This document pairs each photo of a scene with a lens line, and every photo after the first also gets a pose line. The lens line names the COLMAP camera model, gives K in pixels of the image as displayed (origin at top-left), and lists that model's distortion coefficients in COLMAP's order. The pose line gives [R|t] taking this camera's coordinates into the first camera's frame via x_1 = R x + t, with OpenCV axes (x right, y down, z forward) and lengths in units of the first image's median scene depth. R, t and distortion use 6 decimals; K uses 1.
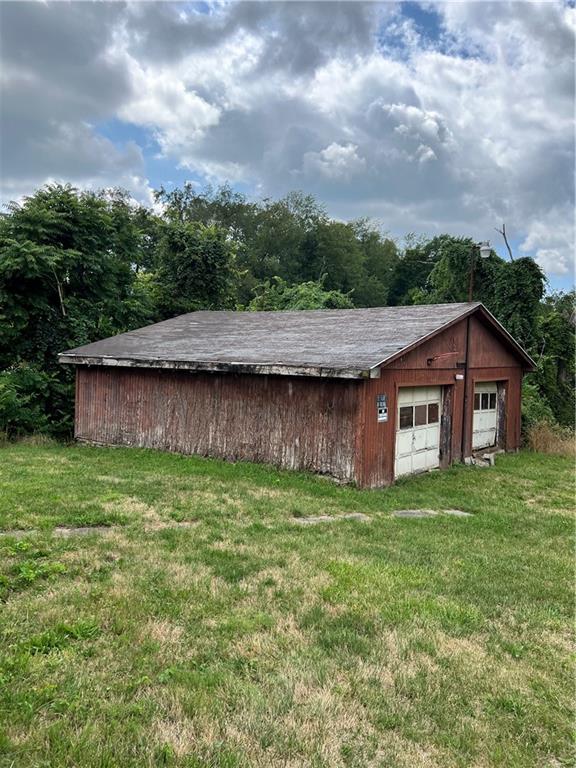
lens RADIAL K [[564.0, 0, 288.0], [0, 564.0, 384.0], [0, 0, 1]] dist [-0.004007, -0.001471]
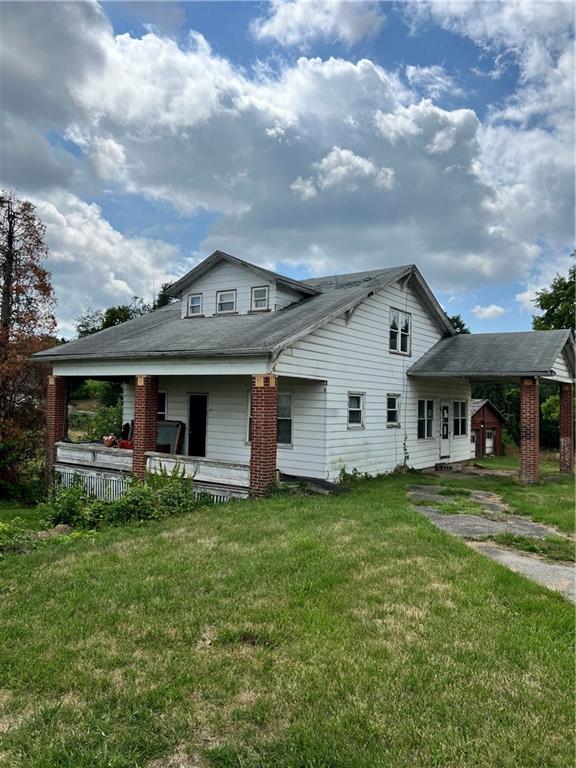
lens RADIAL K [[564.0, 0, 288.0], [0, 564.0, 384.0], [0, 0, 1]] dist [-0.004007, -0.001471]
pose [[0.998249, -0.000290, 0.059145, -0.761360], [0.005143, 0.996625, -0.081924, 0.003085], [-0.058921, 0.082085, 0.994882, -1.615535]]
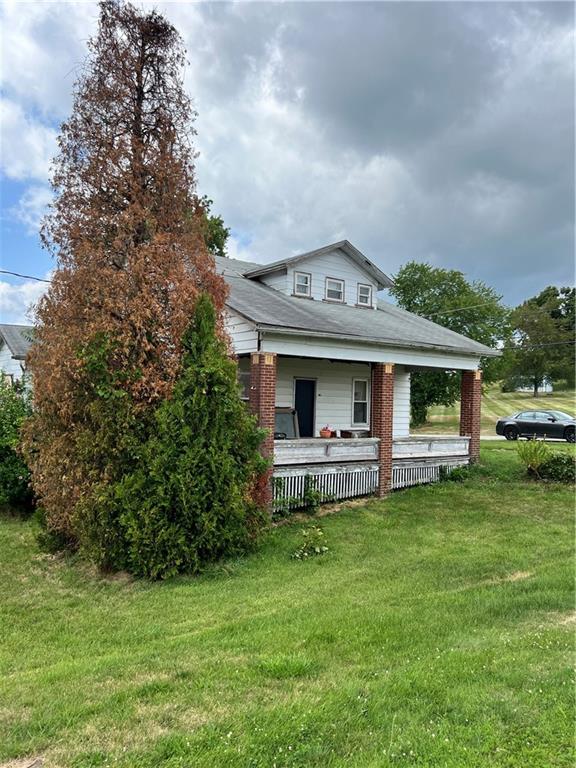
lens RADIAL K [[564.0, 0, 288.0], [0, 564.0, 384.0], [0, 0, 1]] dist [-0.004007, -0.001471]
pose [[0.311645, -0.000699, 0.950198, -2.034018], [0.024050, 0.999685, -0.007153, -0.058010], [-0.949894, 0.025081, 0.311564, -0.706719]]
